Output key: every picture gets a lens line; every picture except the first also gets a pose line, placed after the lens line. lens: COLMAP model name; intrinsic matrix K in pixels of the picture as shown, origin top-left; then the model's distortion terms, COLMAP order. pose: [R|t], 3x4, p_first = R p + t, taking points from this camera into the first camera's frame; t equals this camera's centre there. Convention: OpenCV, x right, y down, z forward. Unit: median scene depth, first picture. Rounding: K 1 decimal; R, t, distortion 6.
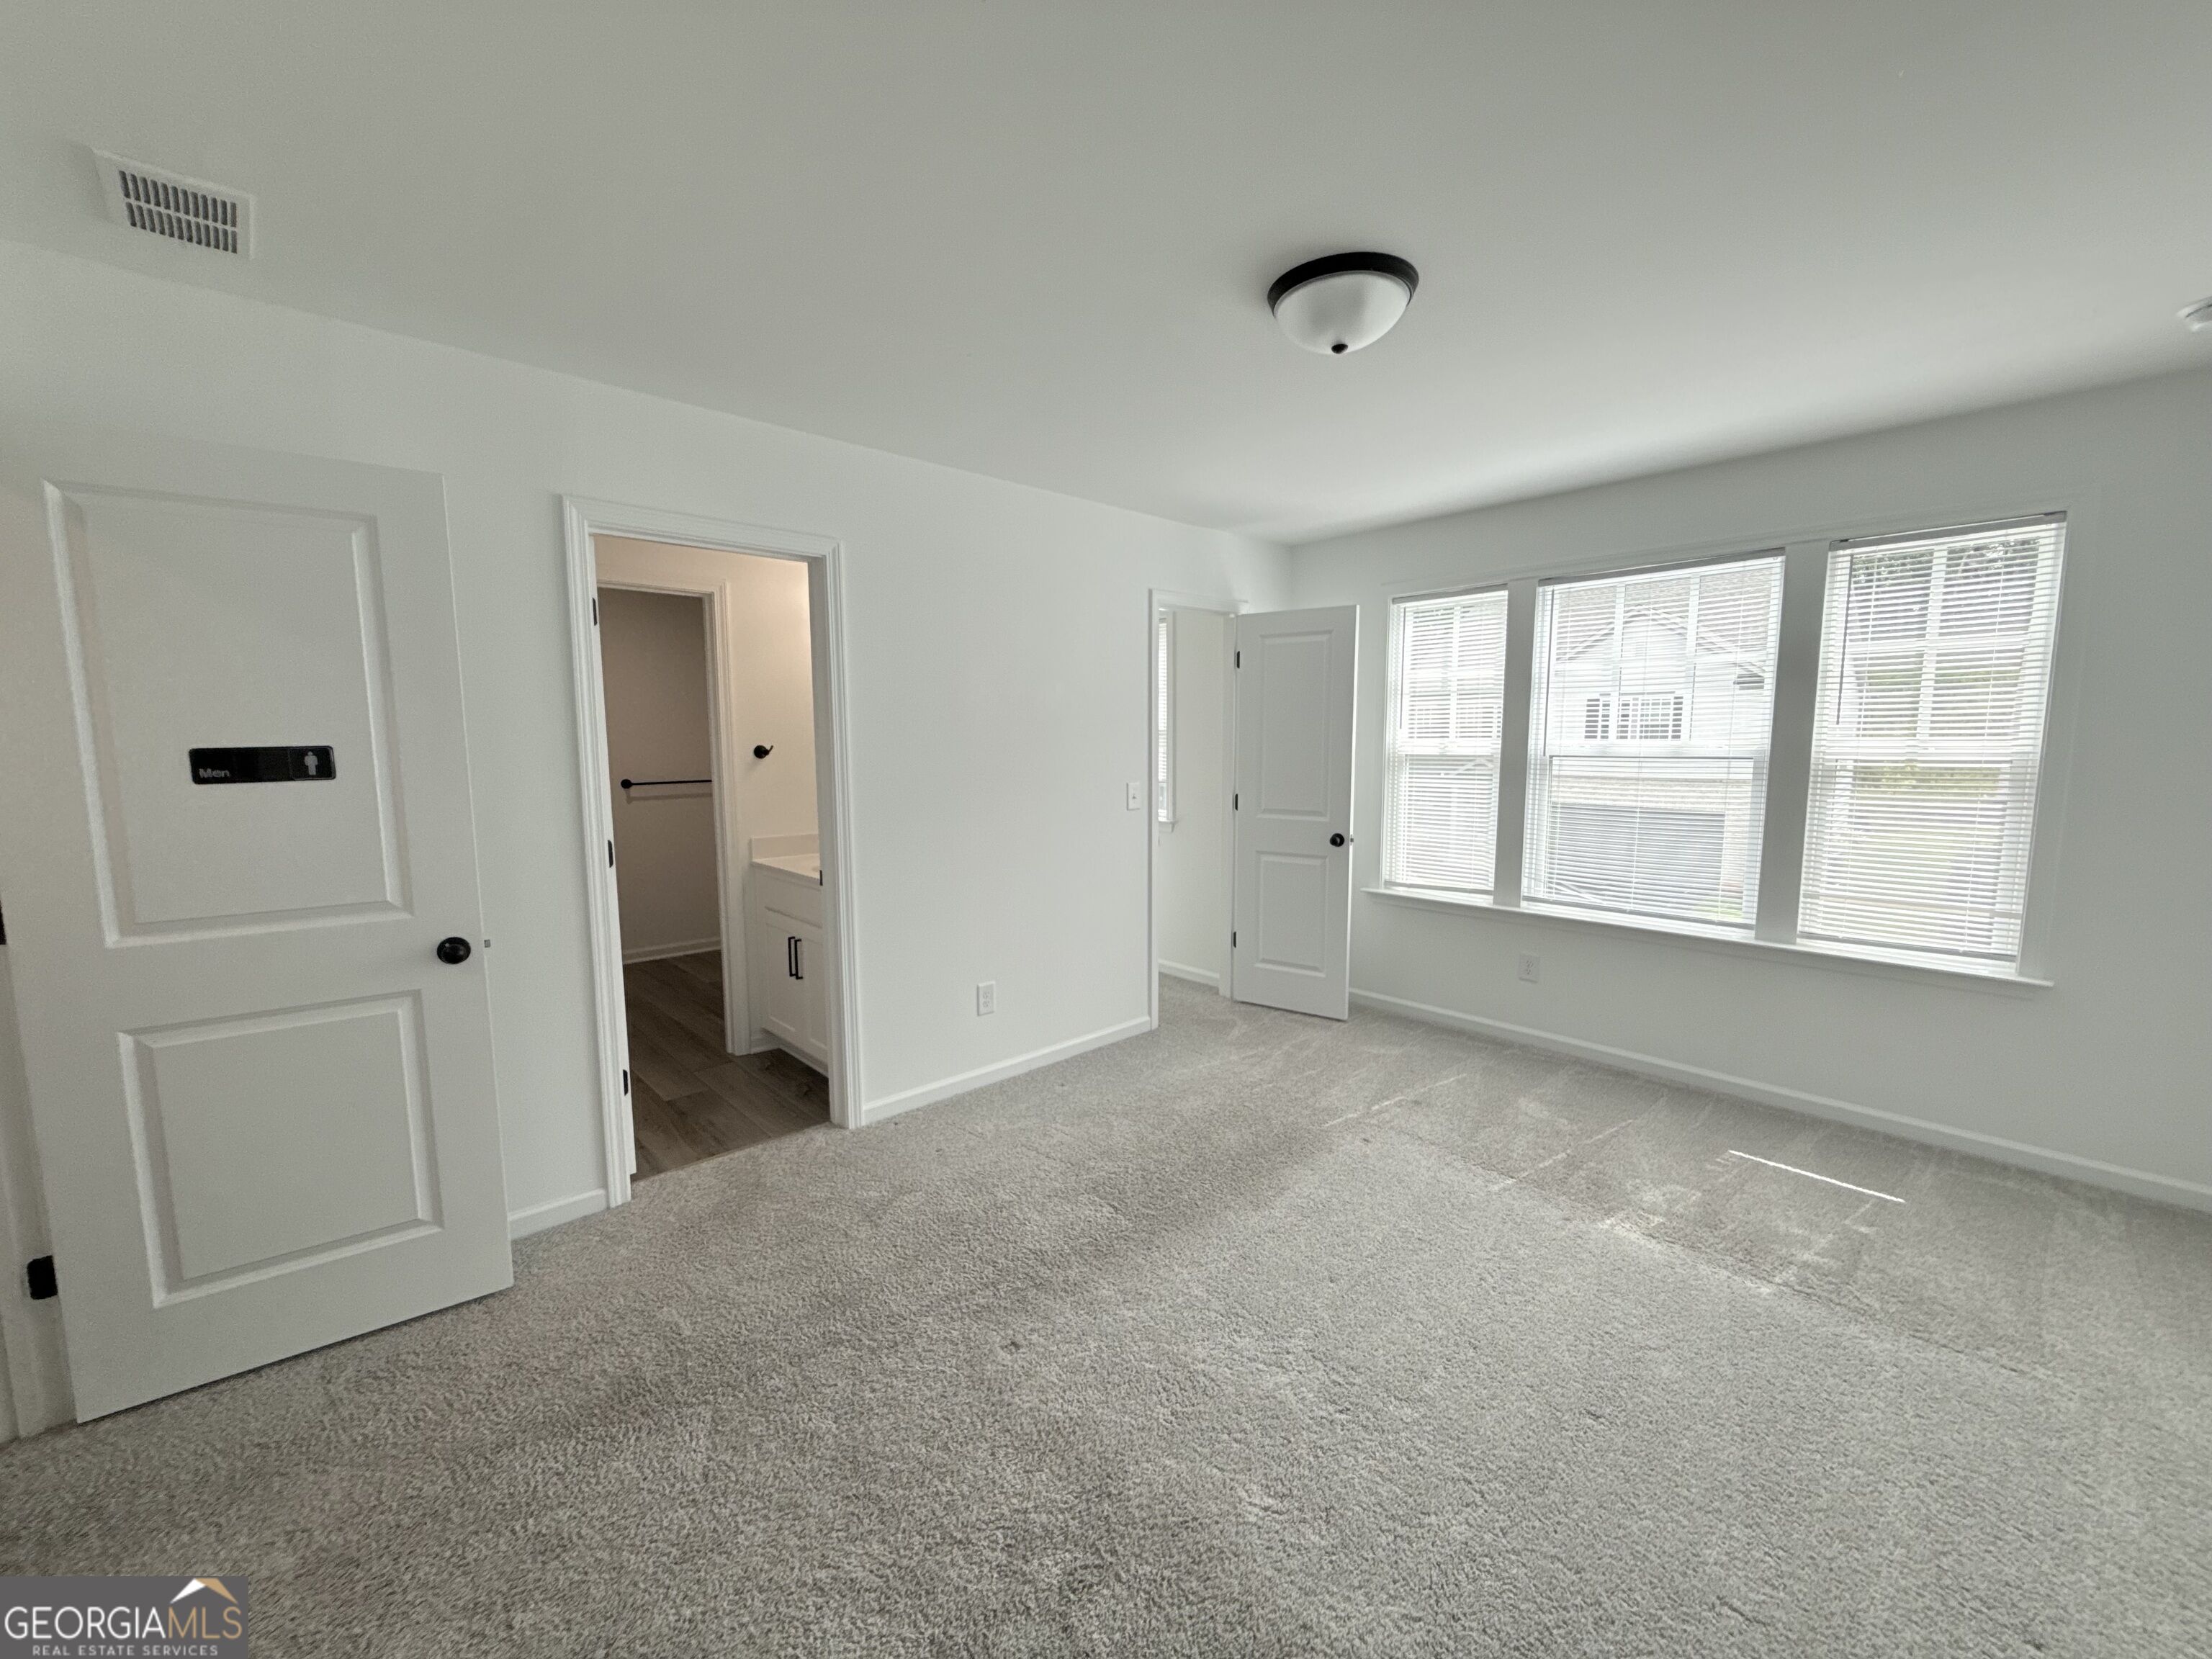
lens RADIAL K [[892.8, 0, 1121.0], [0, 892.8, 834.9], [0, 0, 1]] dist [-0.004491, -0.000393]
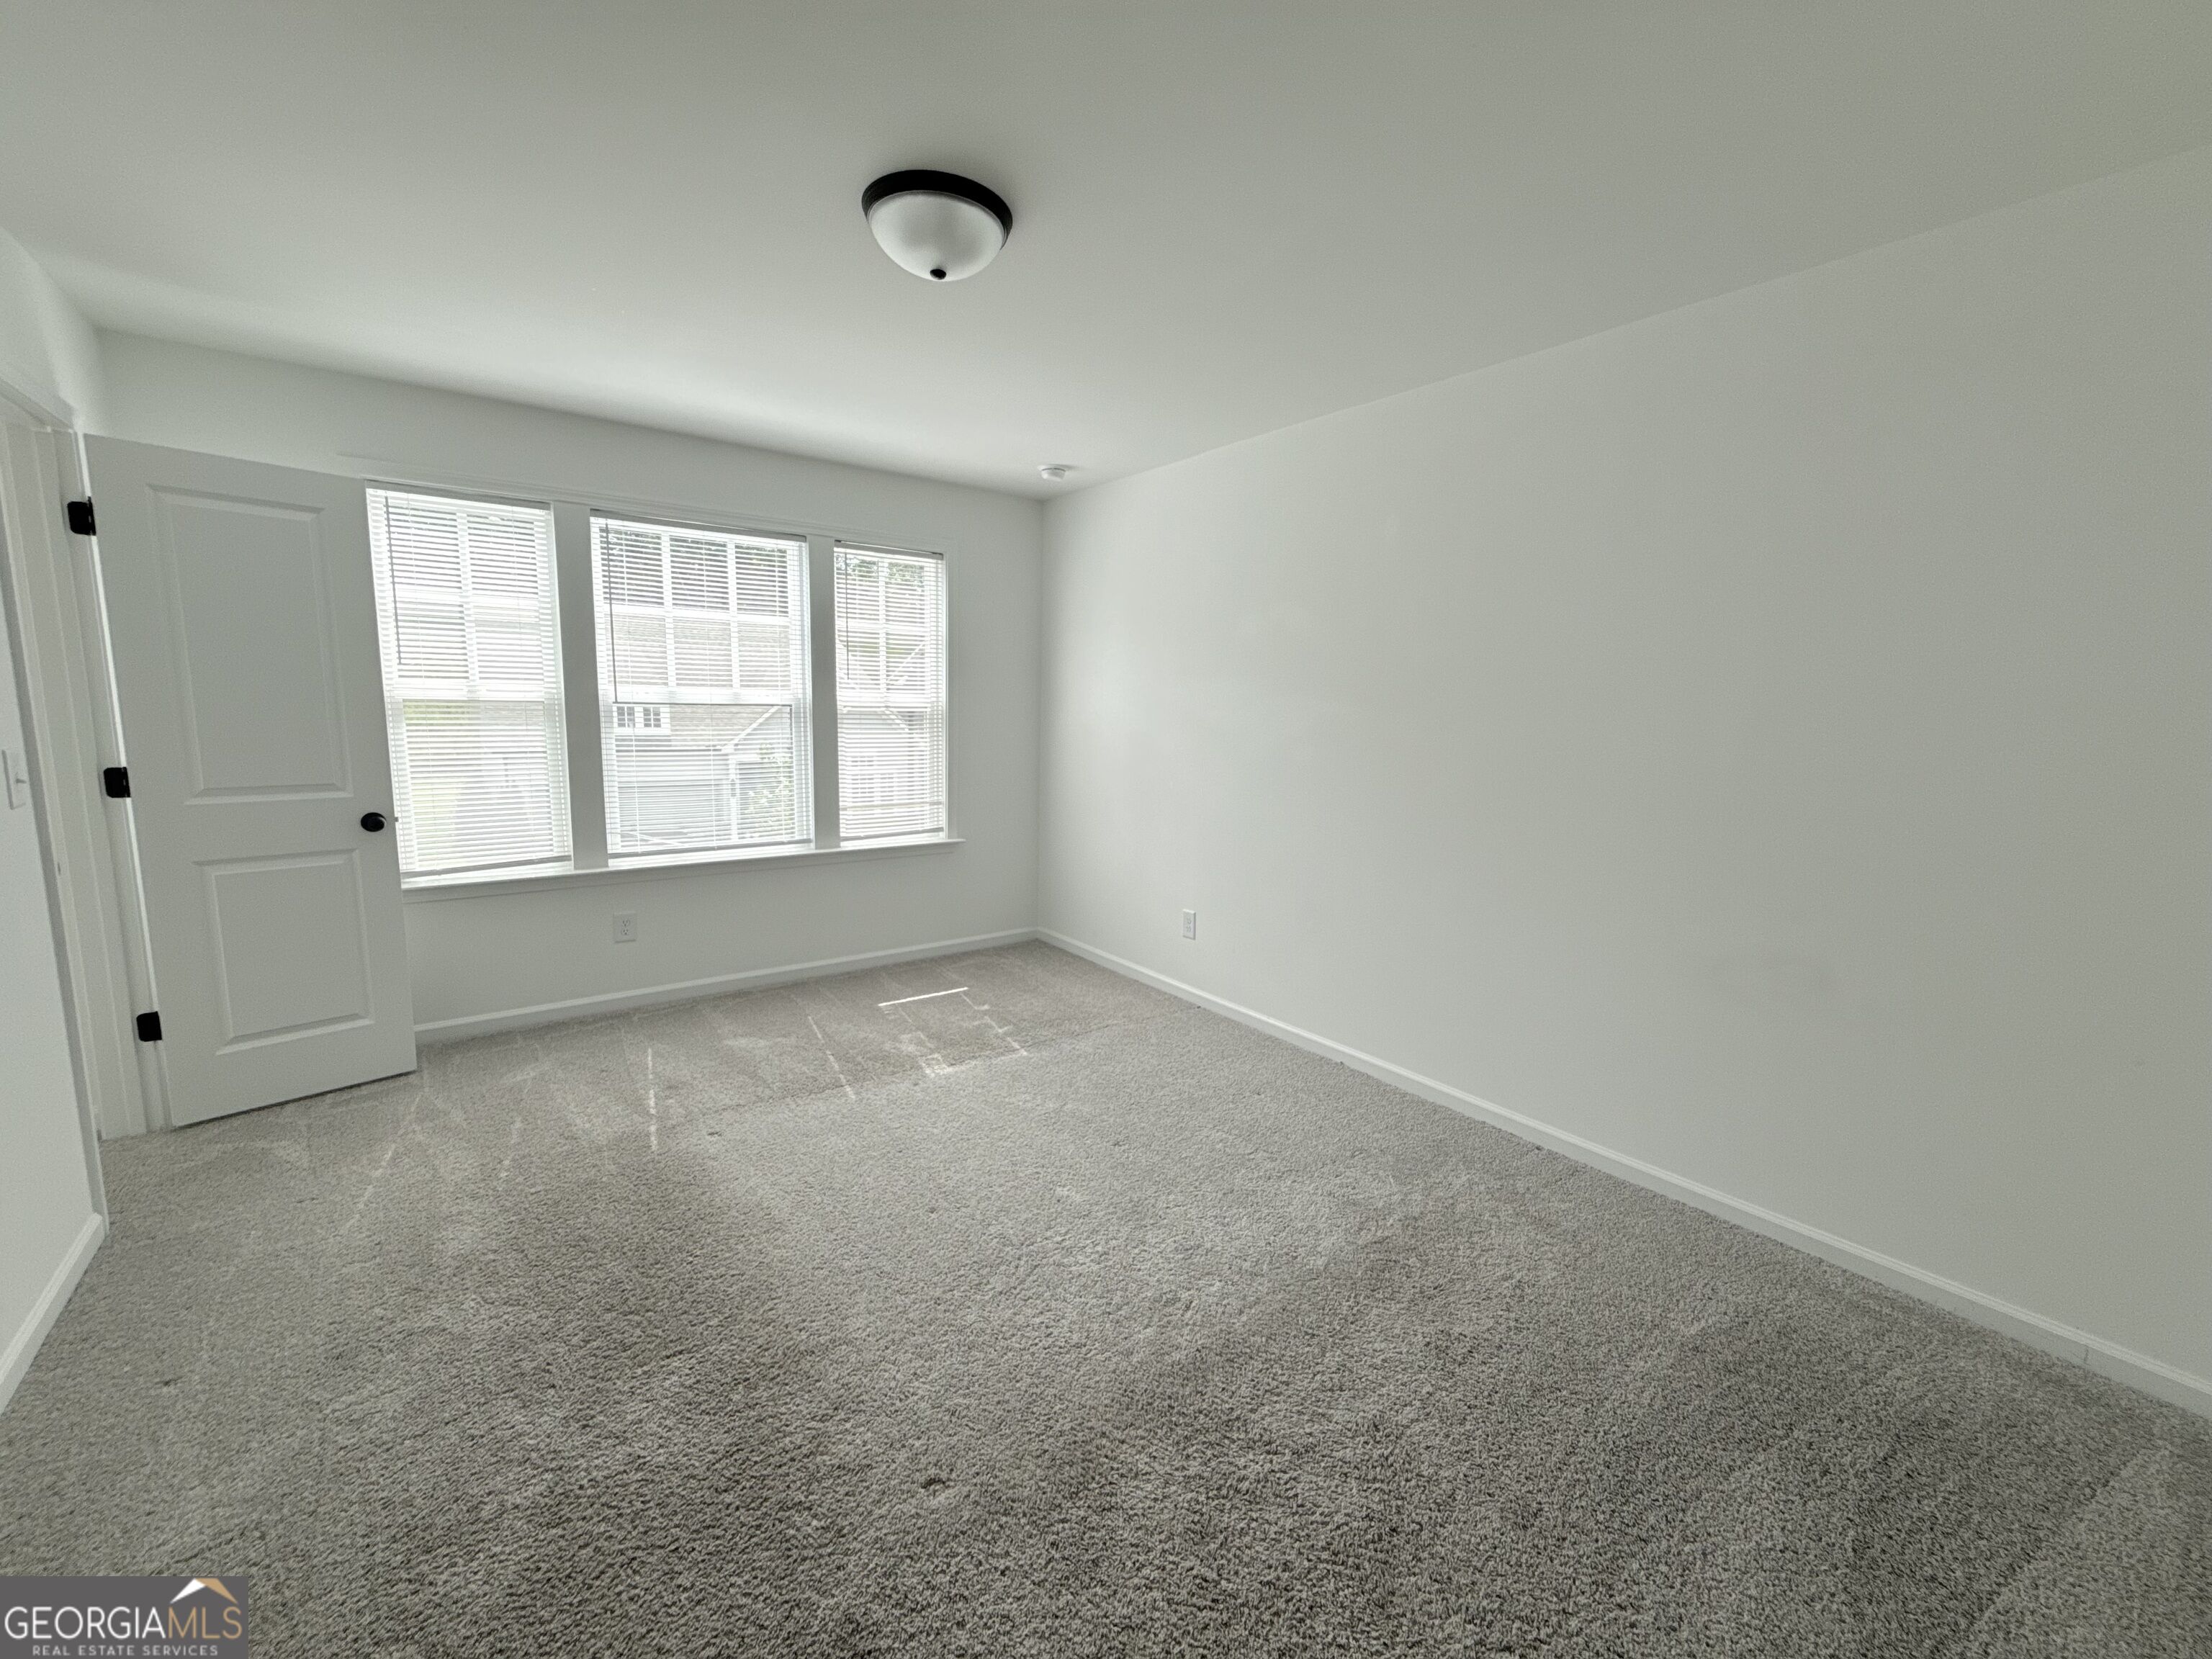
lens RADIAL K [[892.8, 0, 1122.9], [0, 892.8, 833.2], [0, 0, 1]] dist [-0.004491, -0.000393]
pose [[0.075432, -0.140487, 0.987205, -0.516584], [0.081794, 0.987561, 0.134288, -0.041012], [-0.993791, 0.070618, 0.085985, 0.472116]]
